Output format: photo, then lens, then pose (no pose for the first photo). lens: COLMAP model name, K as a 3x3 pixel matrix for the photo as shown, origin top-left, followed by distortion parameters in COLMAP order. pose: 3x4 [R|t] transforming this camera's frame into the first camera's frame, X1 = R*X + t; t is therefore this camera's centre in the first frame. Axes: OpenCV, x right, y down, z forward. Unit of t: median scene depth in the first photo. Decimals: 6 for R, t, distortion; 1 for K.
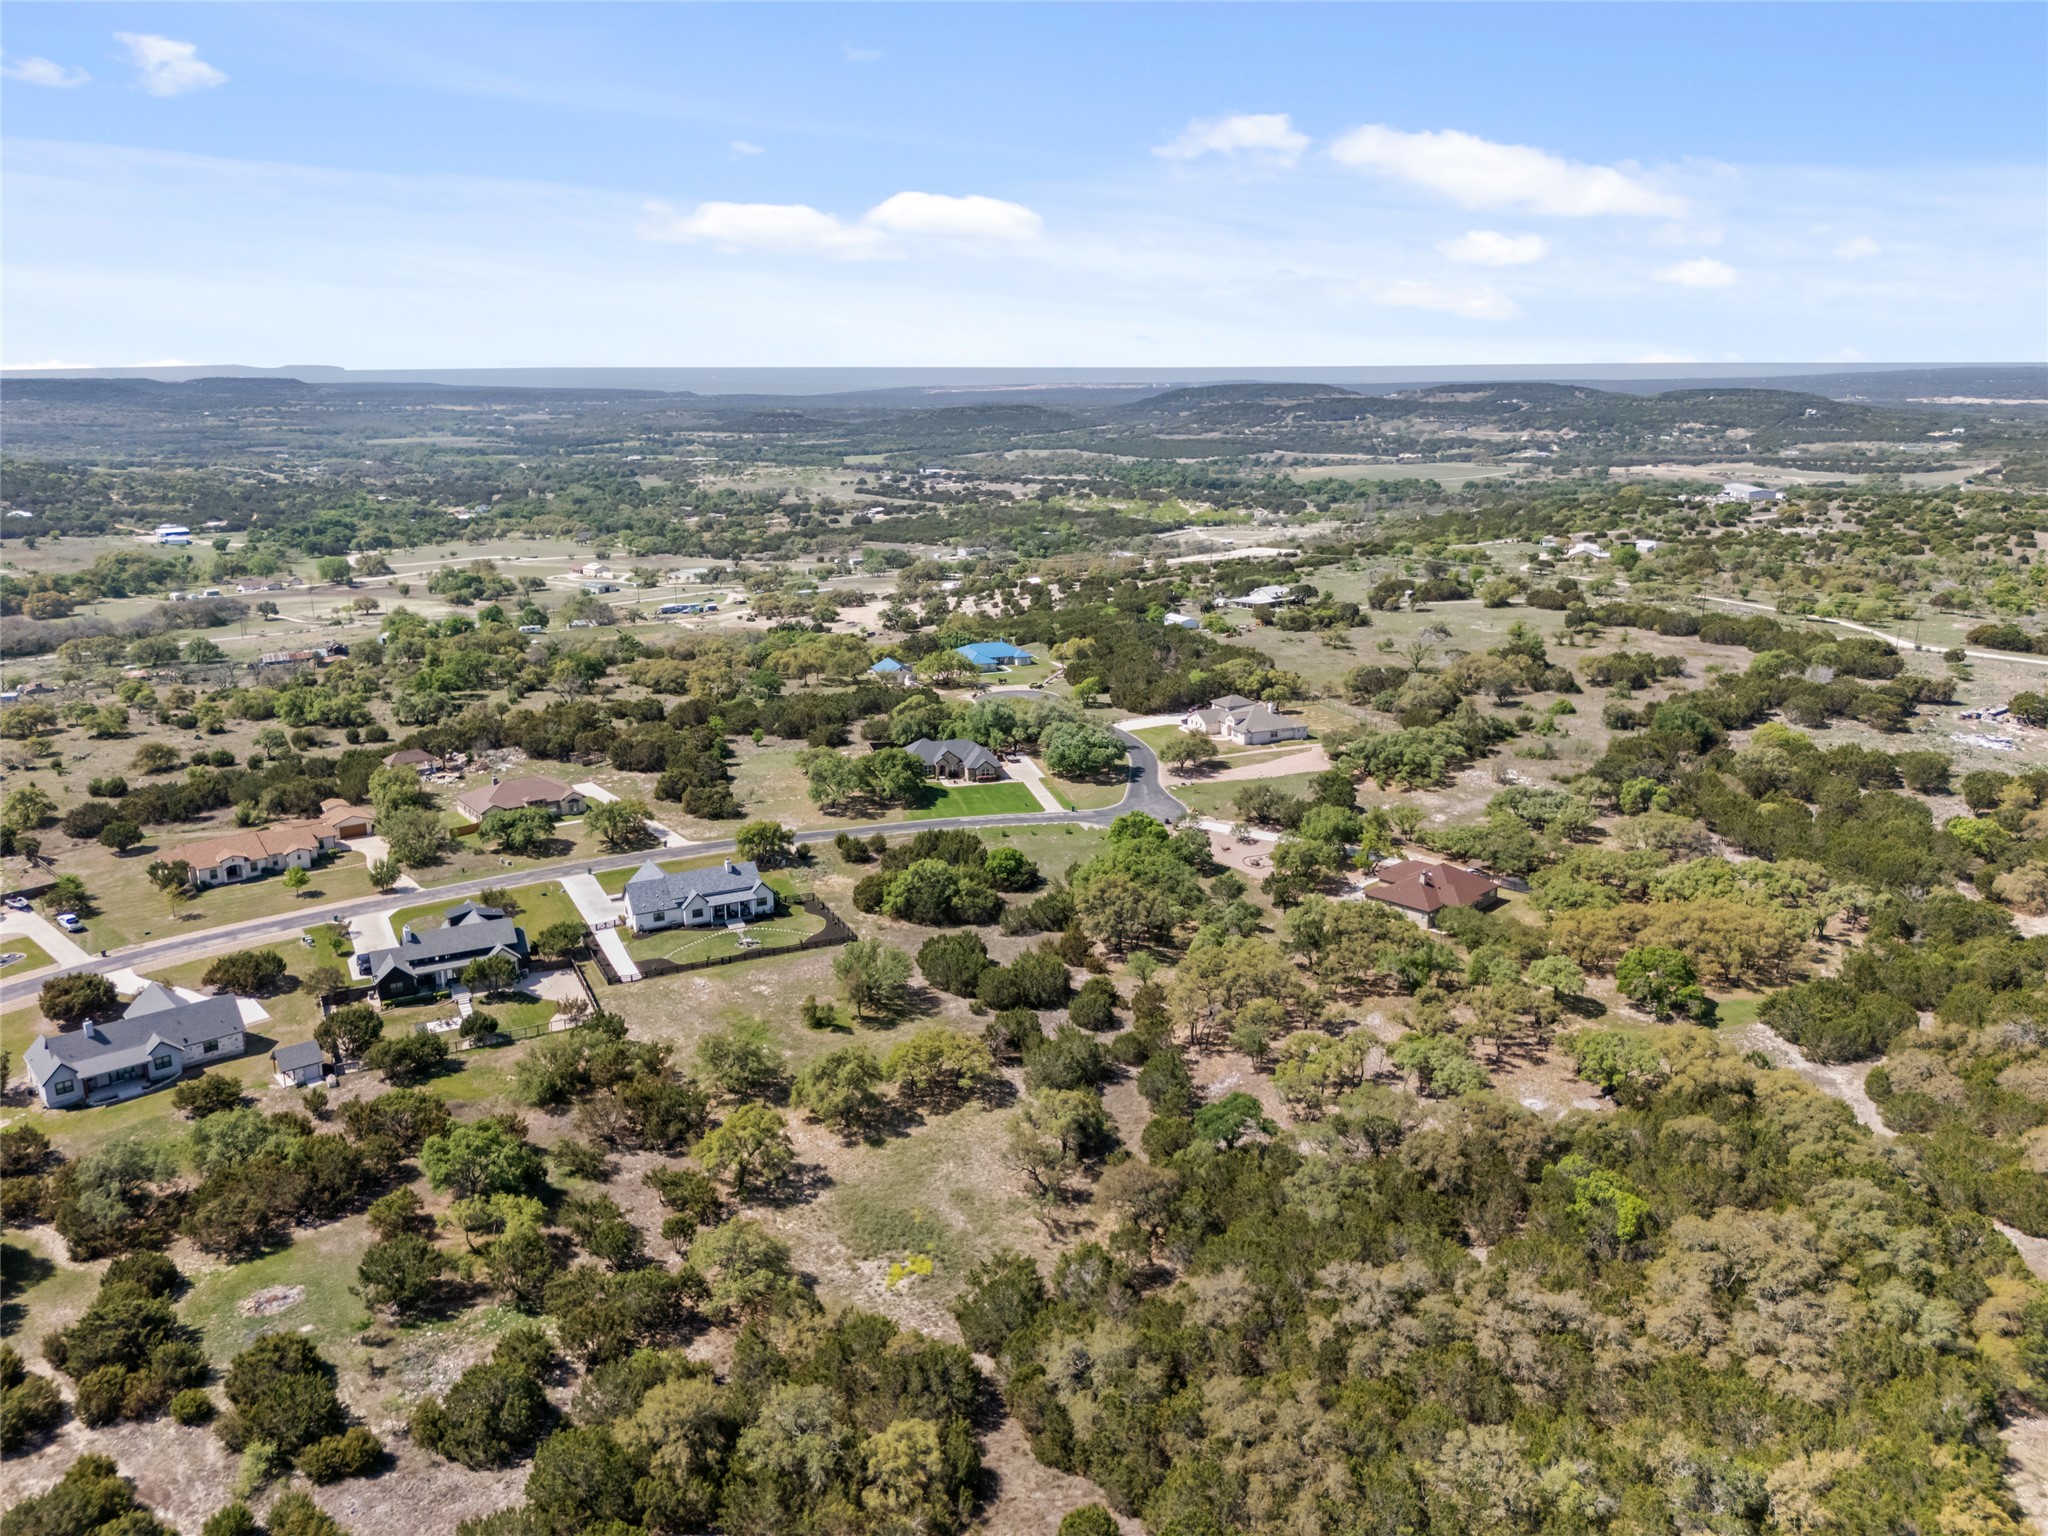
lens RADIAL K [[1552.6, 0, 1024.0], [0, 1552.6, 768.0], [0, 0, 1]] dist [0.183662, -0.430589]
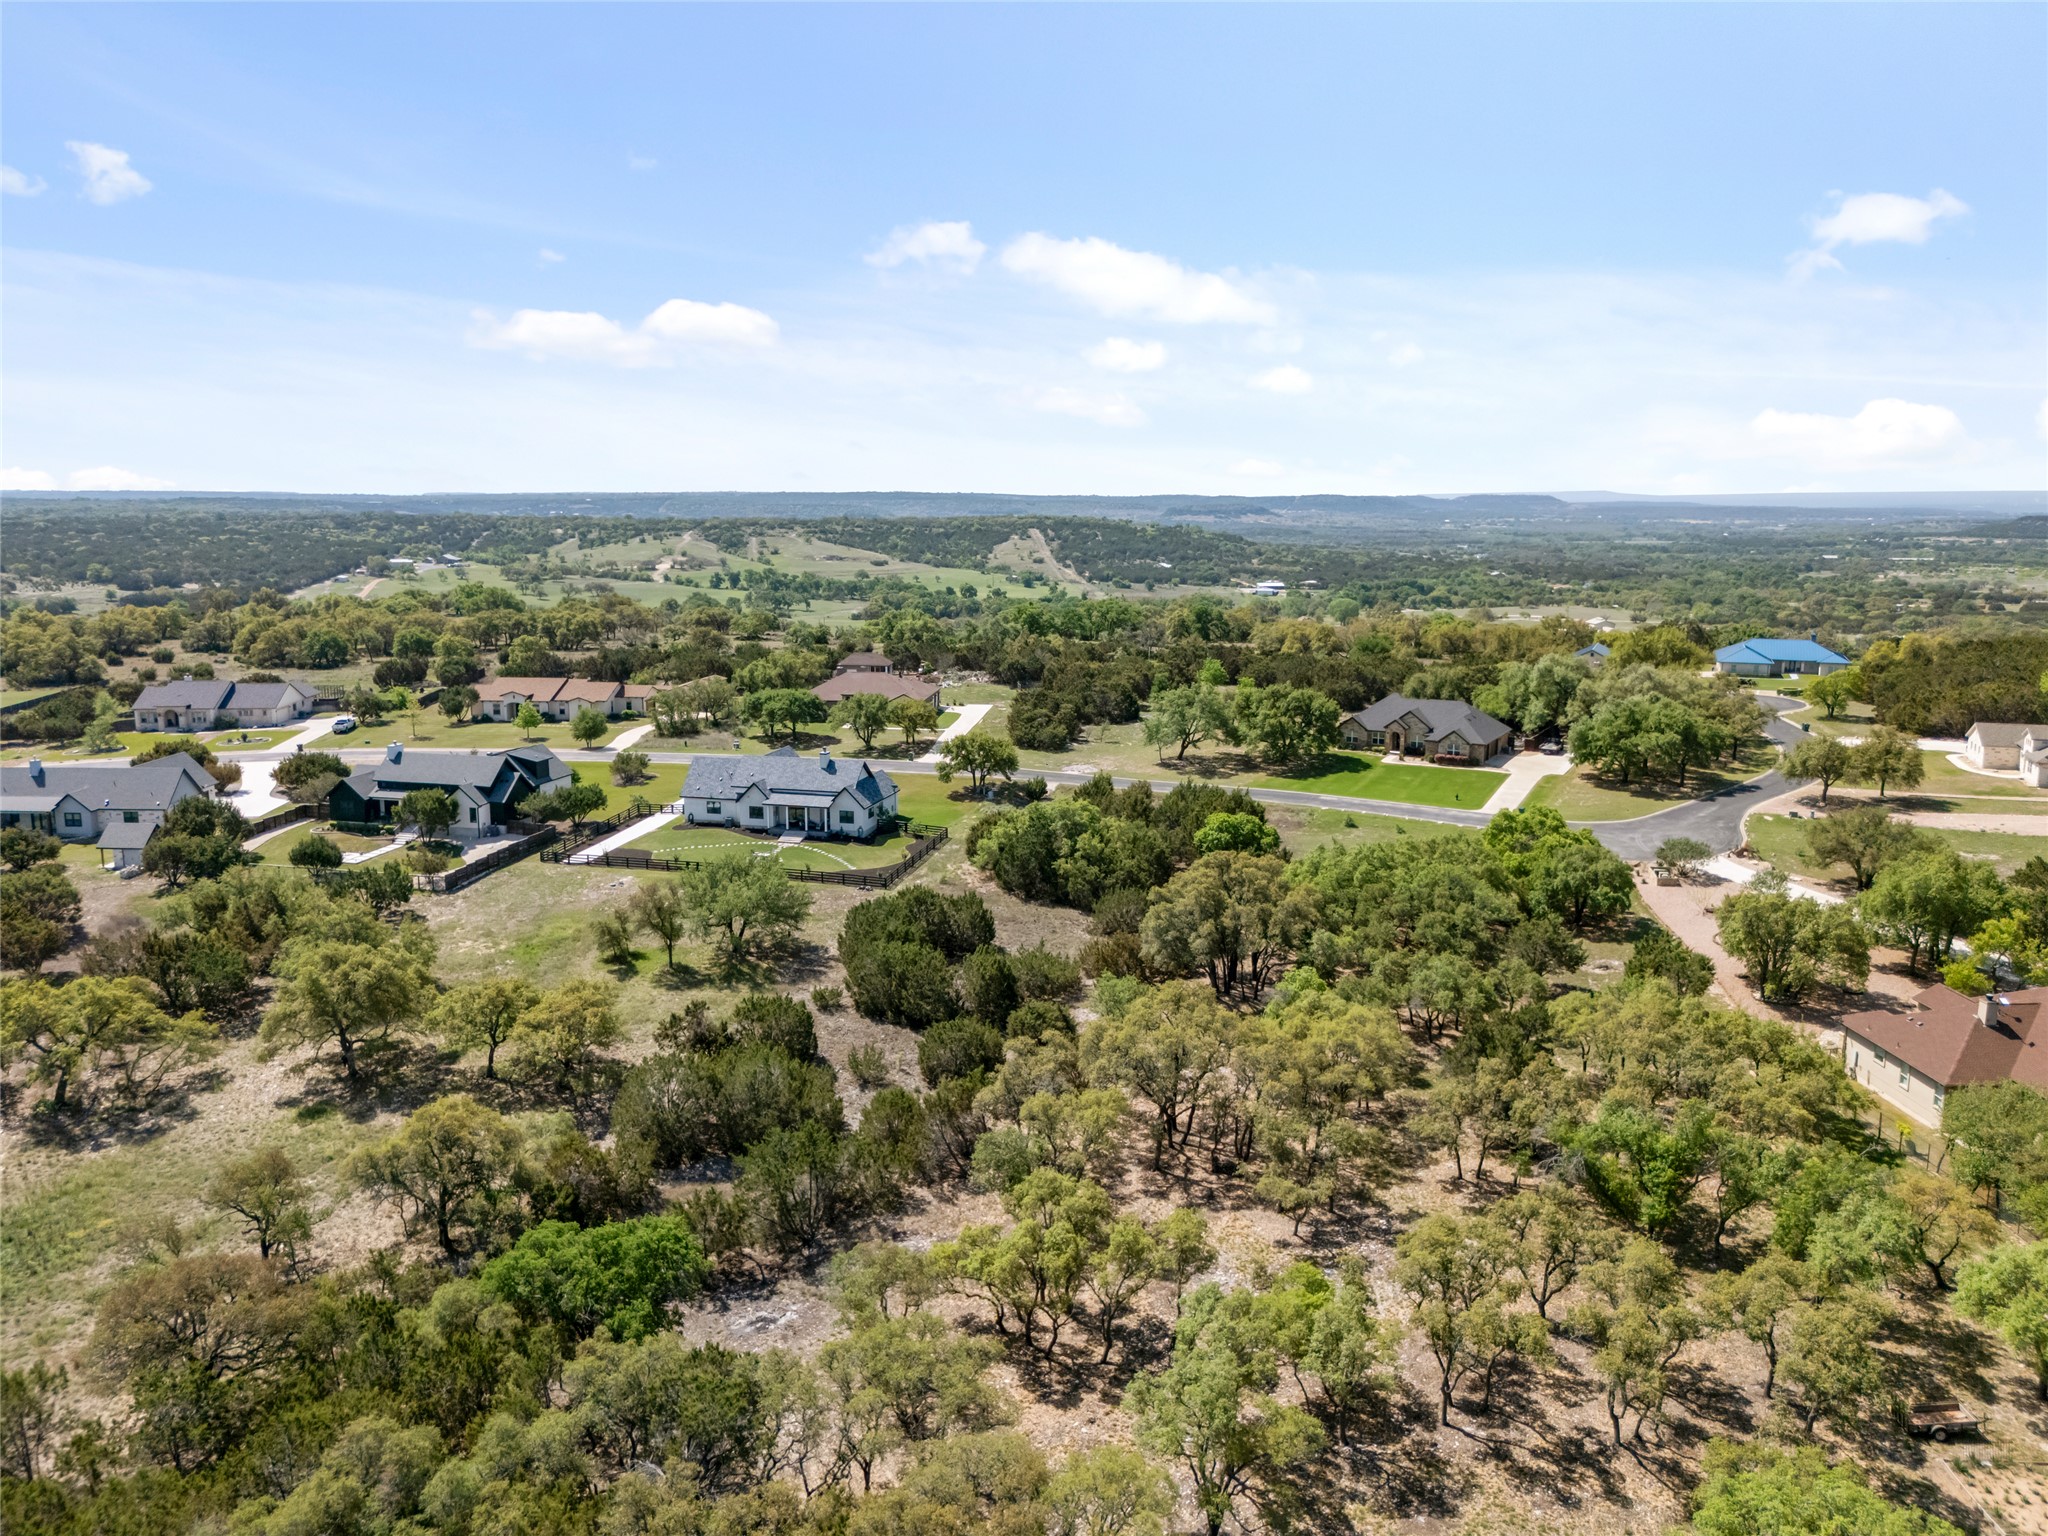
lens RADIAL K [[1559.0, 0, 1027.4], [0, 1559.0, 812.1], [0, 0, 1]] dist [0.086180, -0.107344]
pose [[0.730514, 0.143096, -0.667737, 0.347582], [-0.176376, 0.984159, 0.017947, 0.058648], [0.659727, 0.104662, 0.744181, 0.560475]]
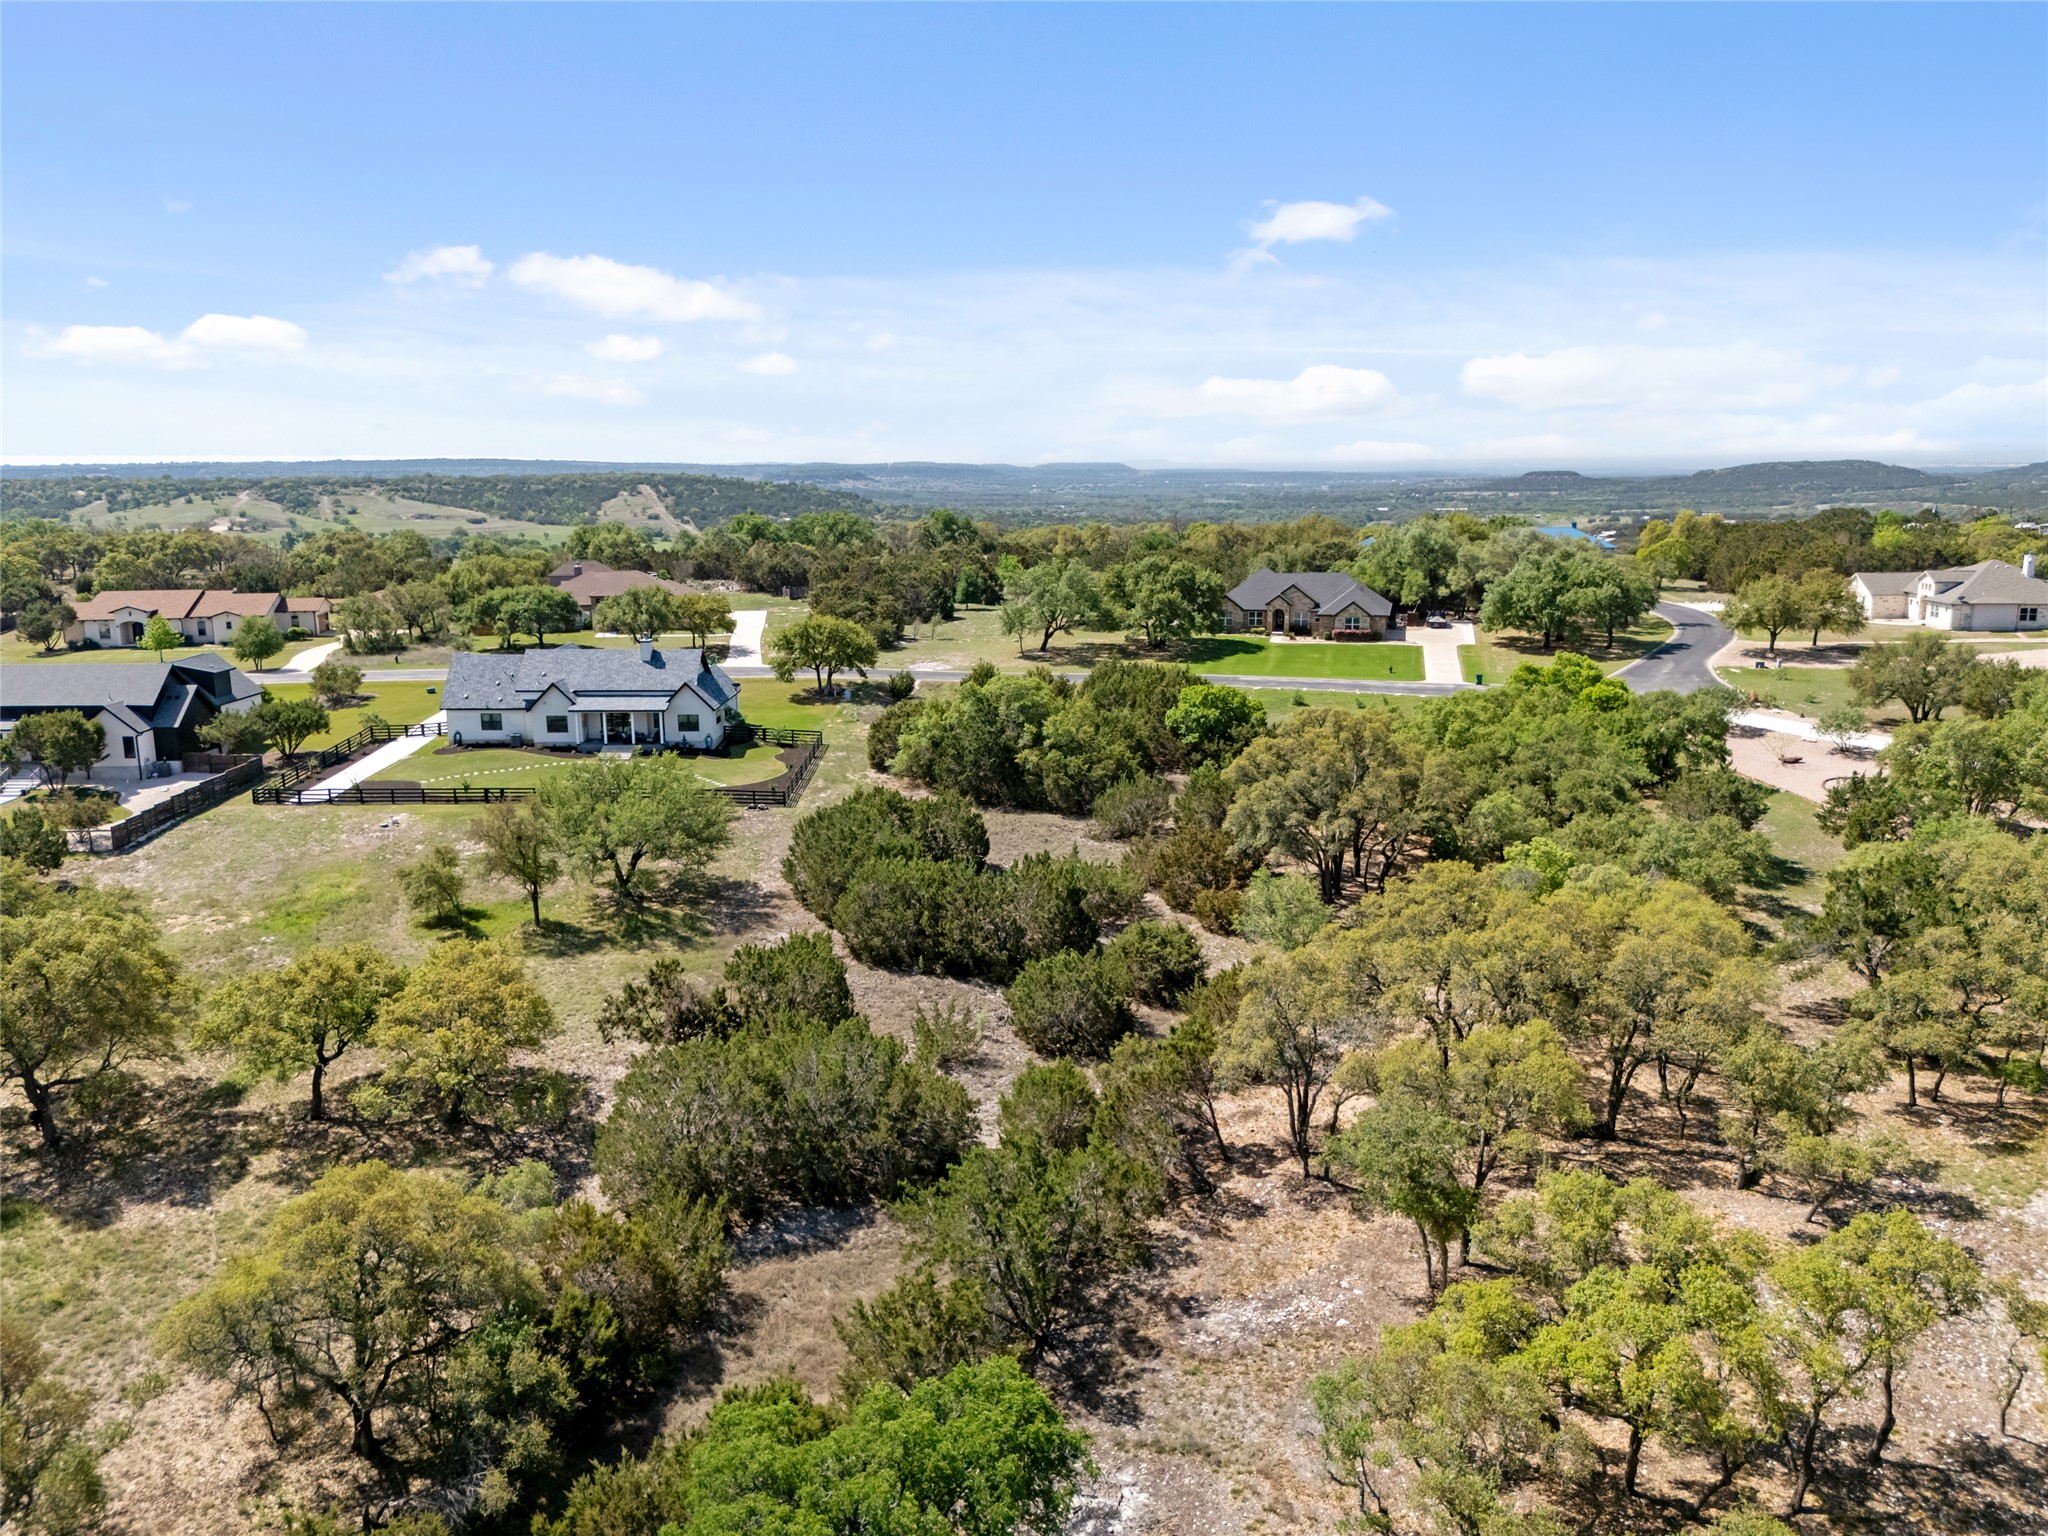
lens RADIAL K [[1537.2, 0, 1029.0], [0, 1537.2, 795.1], [0, 0, 1]] dist [0.085577, -0.090678]
pose [[0.881411, 0.098701, -0.461924, 0.166931], [-0.115919, 0.993218, -0.008962, 0.102623], [0.457907, 0.061445, 0.886874, 0.620557]]
